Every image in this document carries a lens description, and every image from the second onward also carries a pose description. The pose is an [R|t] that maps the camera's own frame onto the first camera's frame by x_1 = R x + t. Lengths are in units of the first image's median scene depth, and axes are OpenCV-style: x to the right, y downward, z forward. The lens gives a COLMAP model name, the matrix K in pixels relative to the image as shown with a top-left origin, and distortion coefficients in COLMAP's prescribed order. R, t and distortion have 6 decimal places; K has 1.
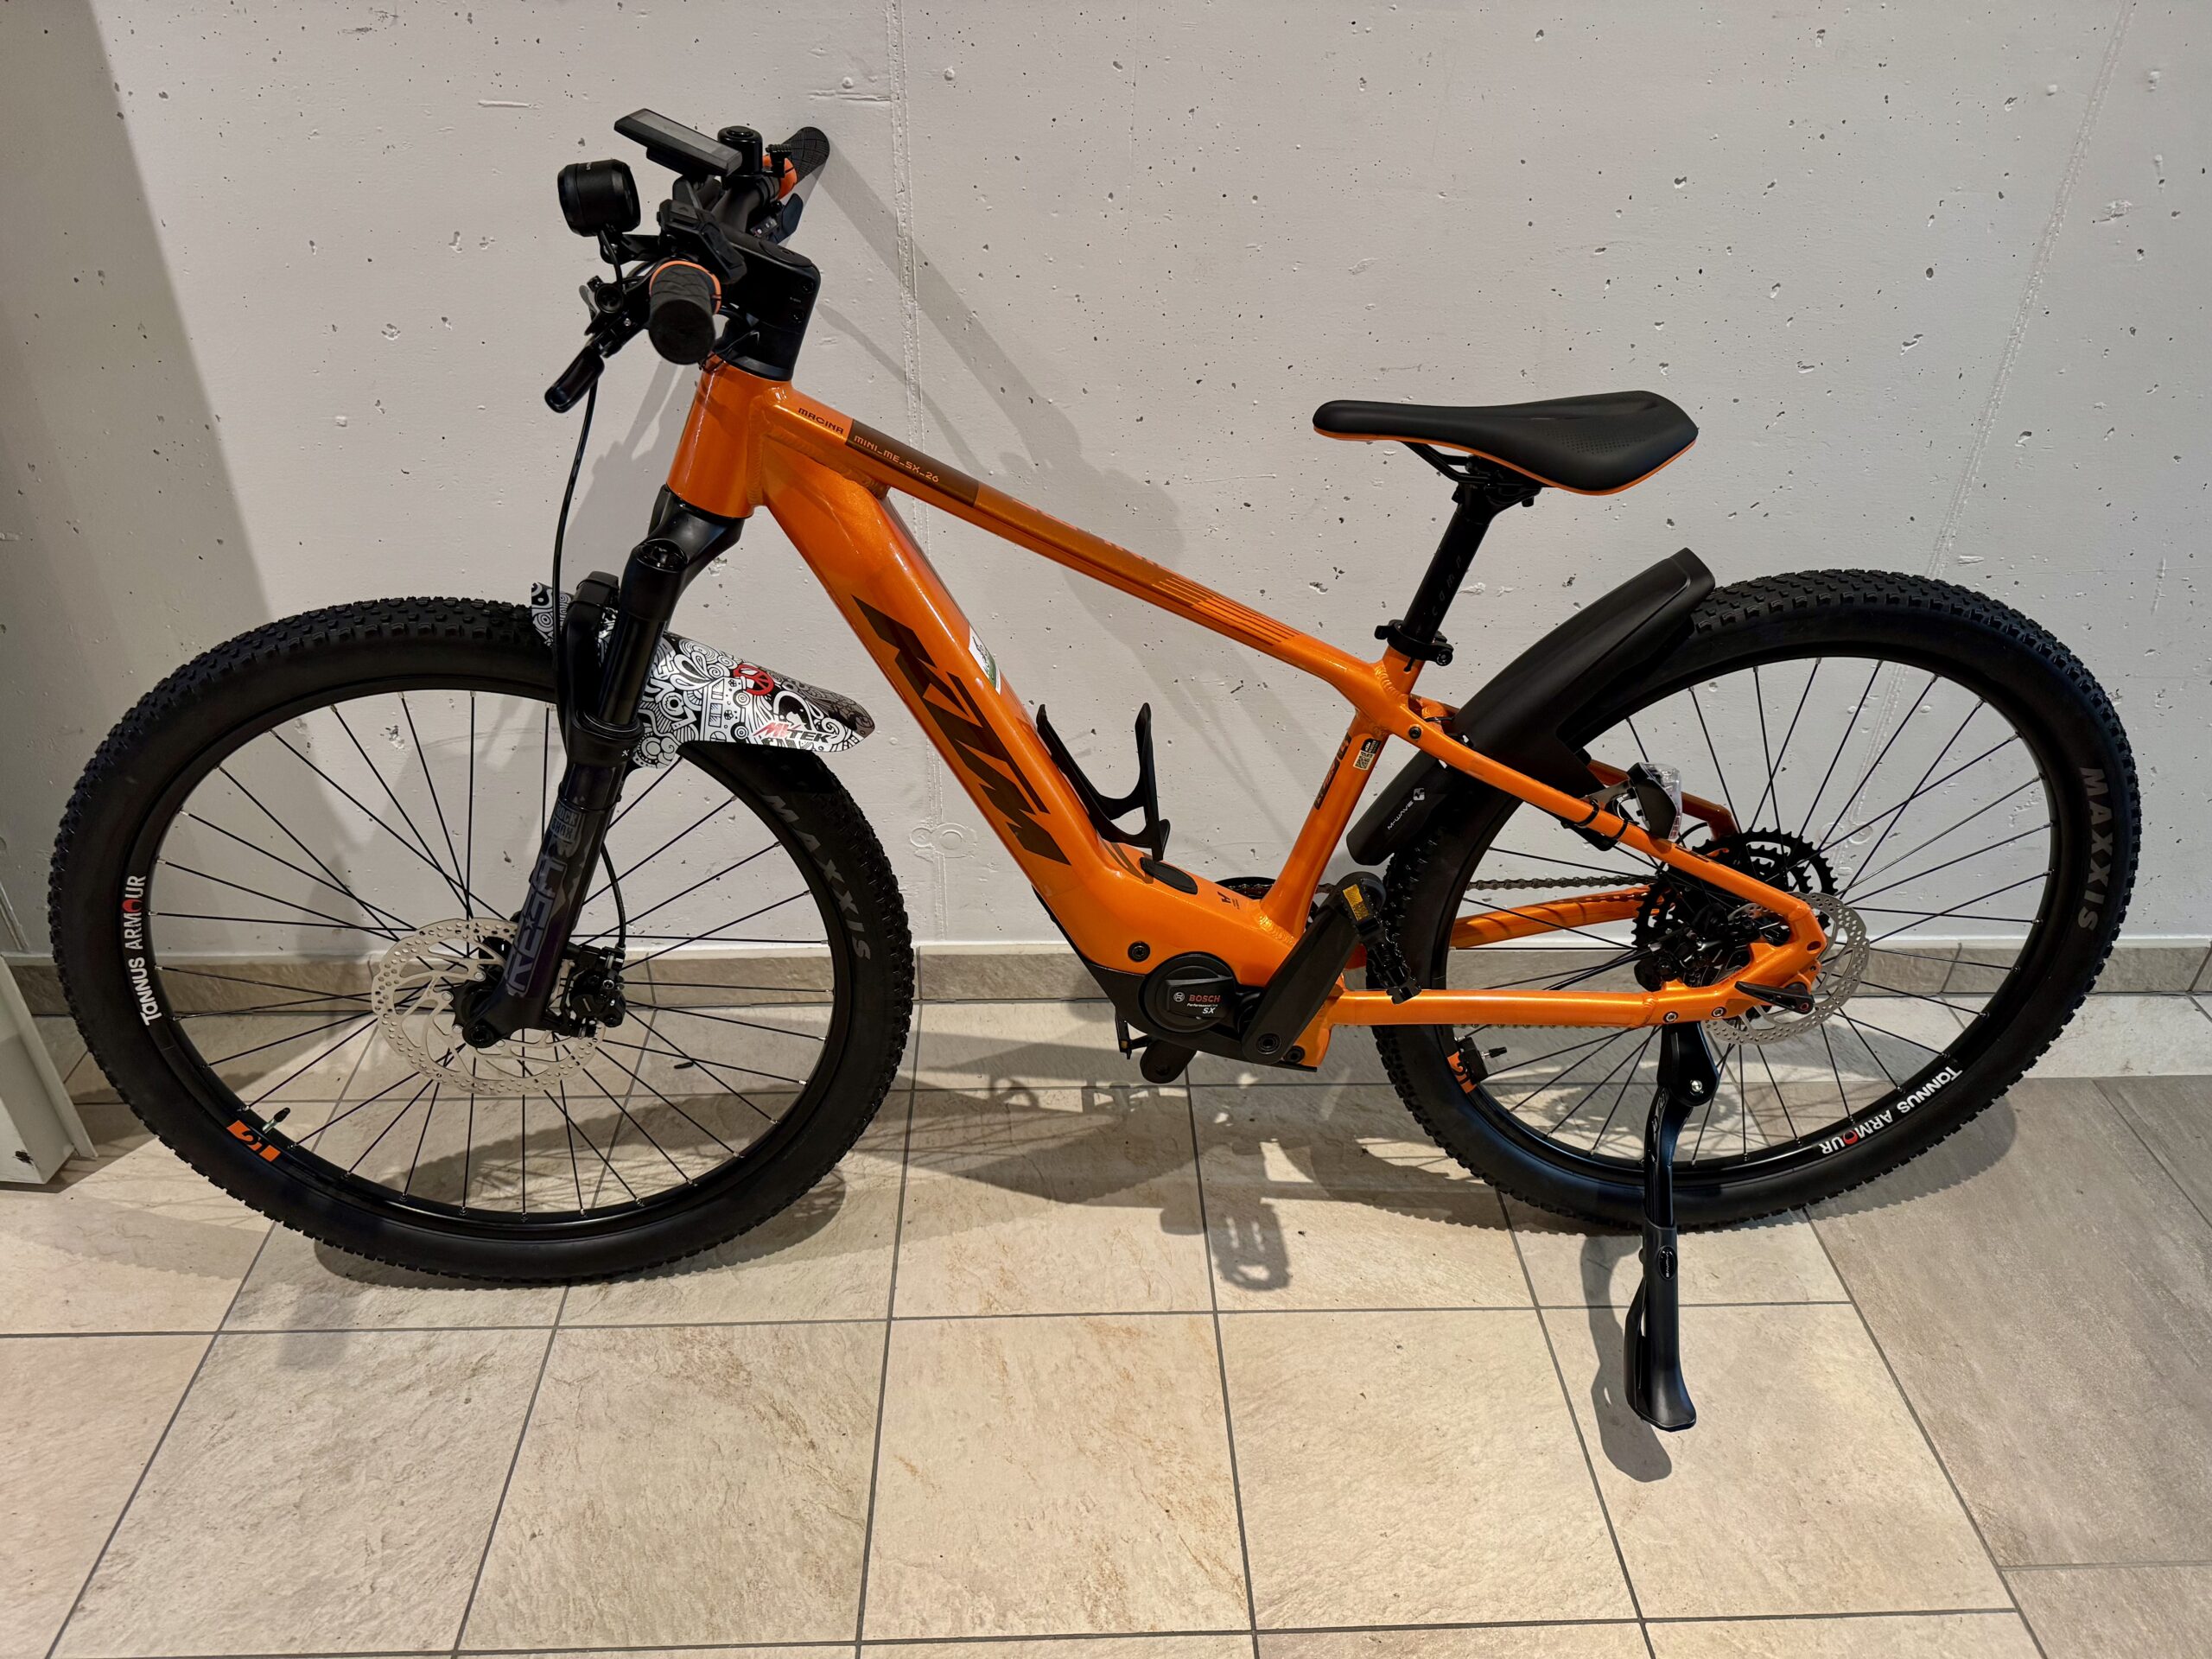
lens RADIAL K [[1422.8, 0, 1141.1], [0, 1422.8, 835.2], [0, 0, 1]] dist [0.045087, -0.061491]
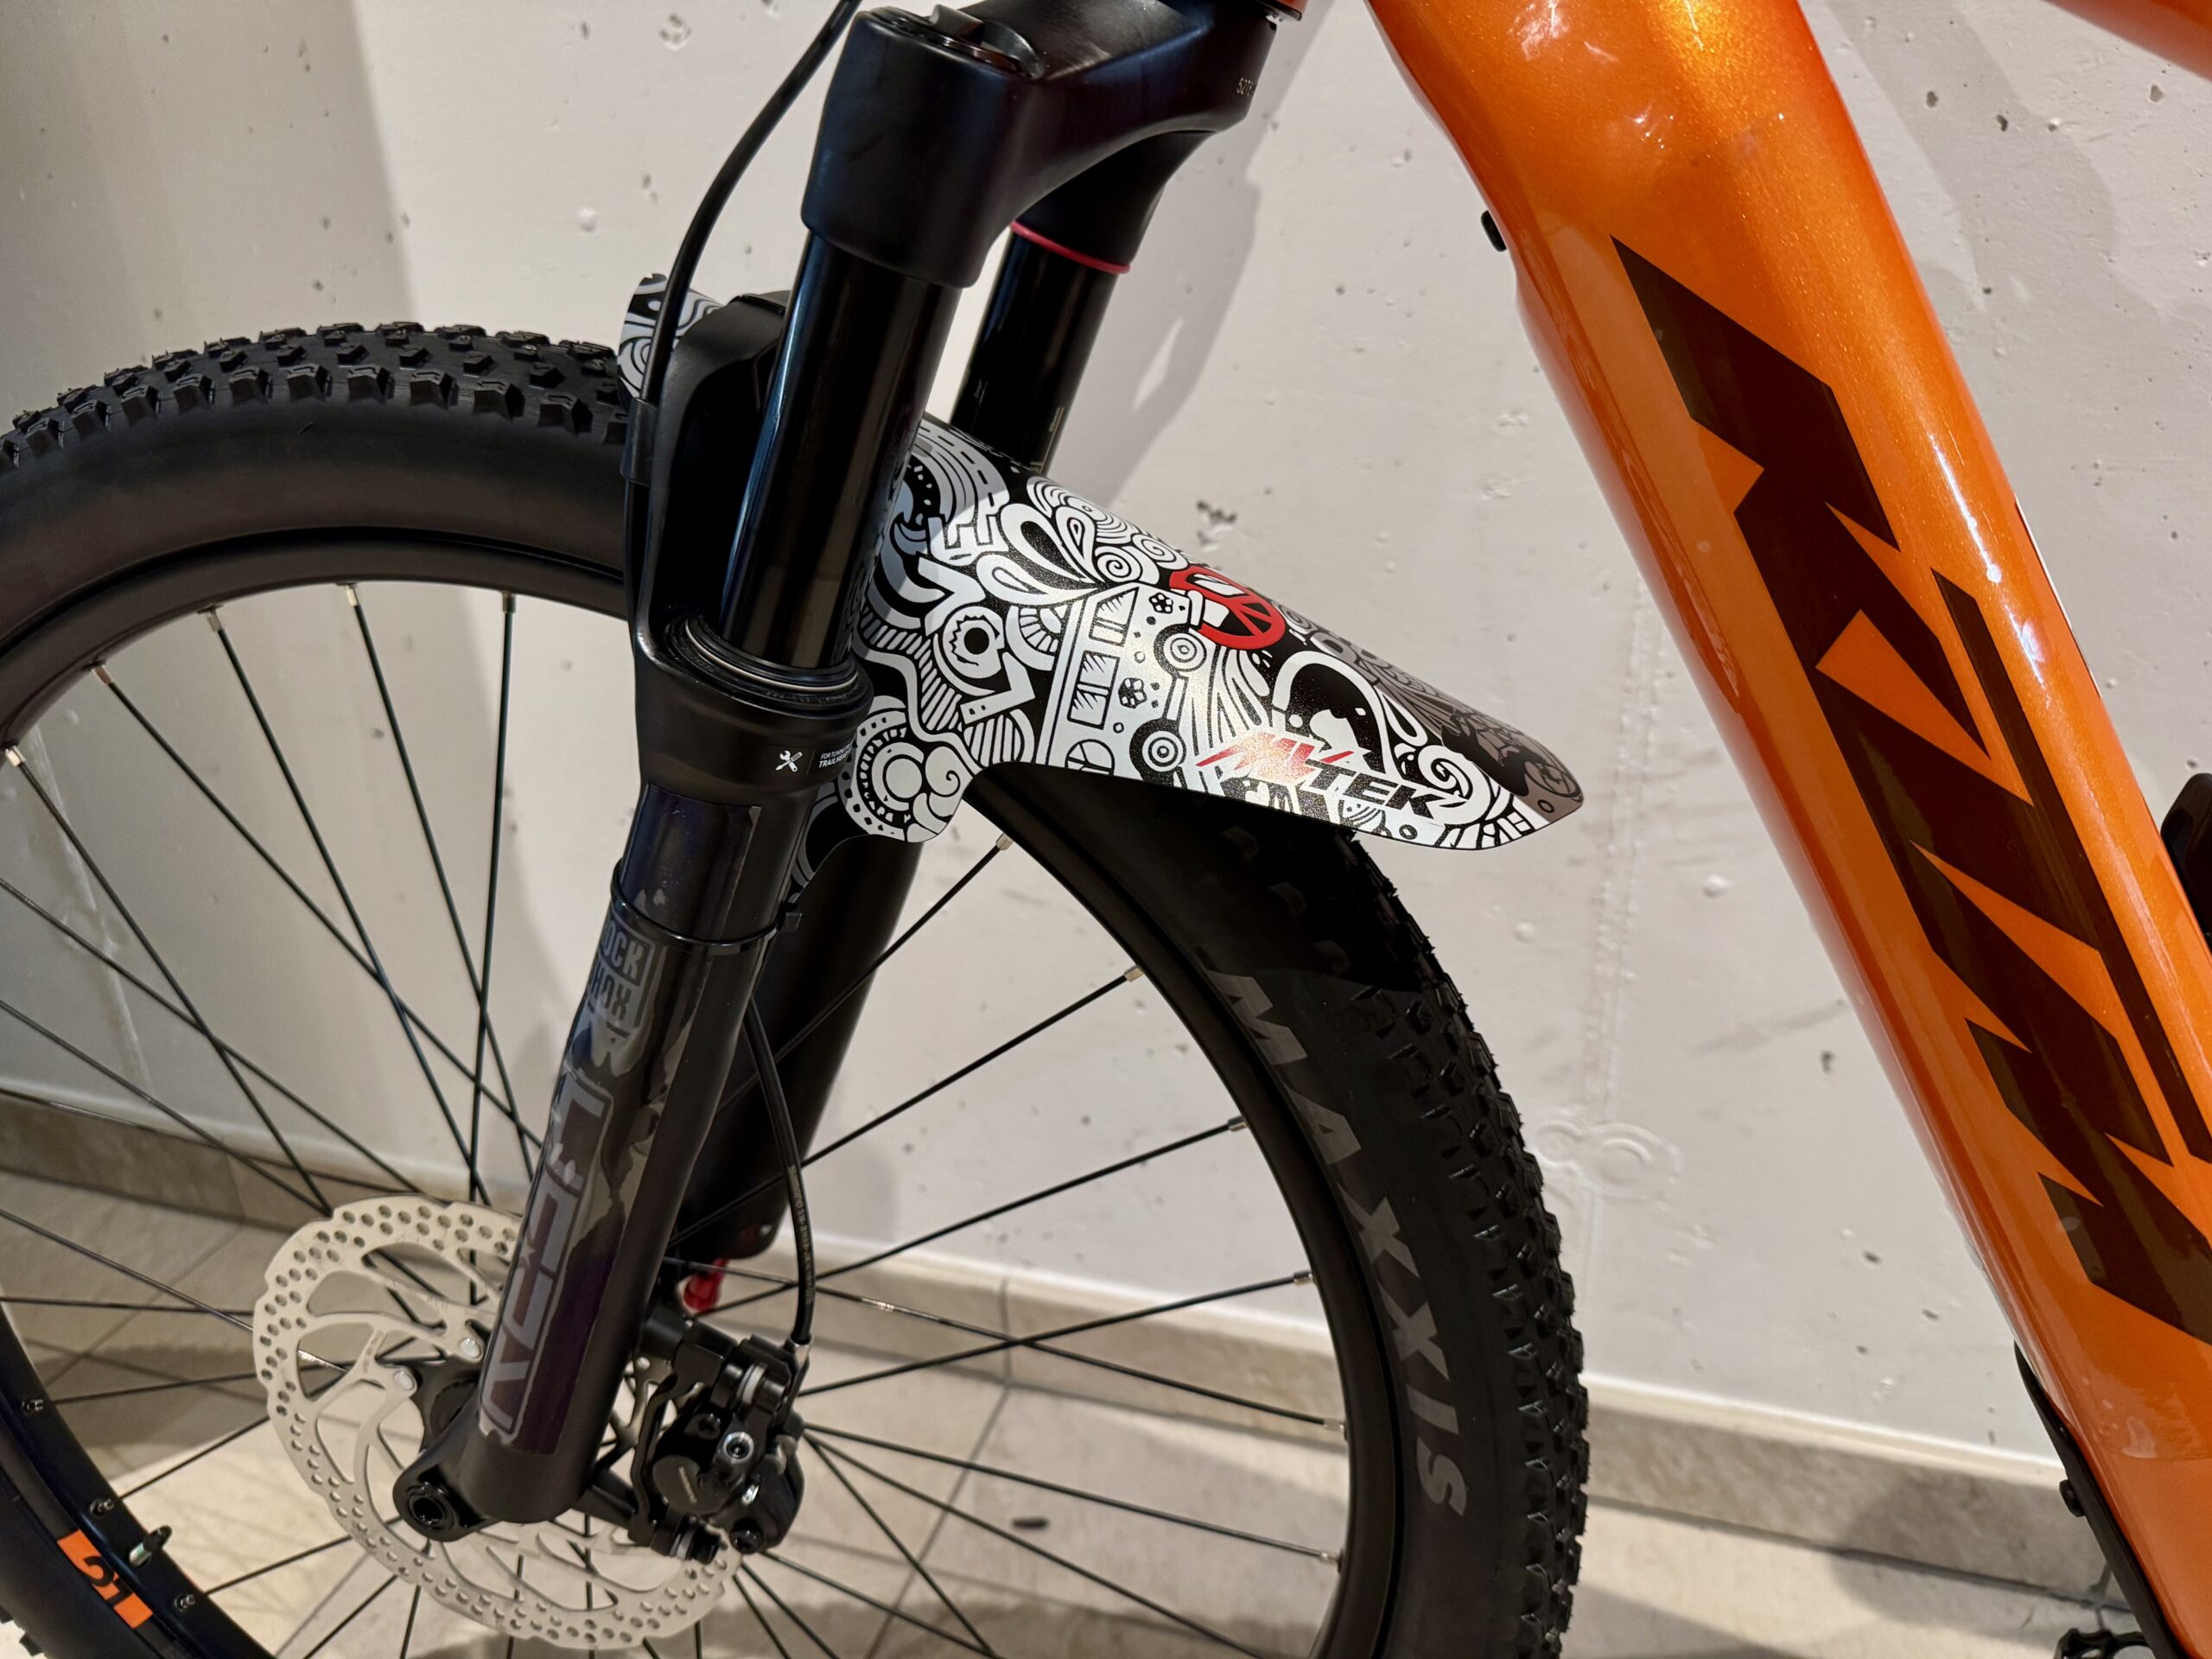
lens RADIAL K [[1422.8, 0, 1141.1], [0, 1422.8, 835.2], [0, 0, 1]] dist [0.045087, -0.061491]
pose [[0.928412, 0.083246, -0.362106, -0.161018], [-0.148335, 0.976586, -0.155808, -0.004953], [0.340657, 0.198367, 0.919023, 0.676140]]
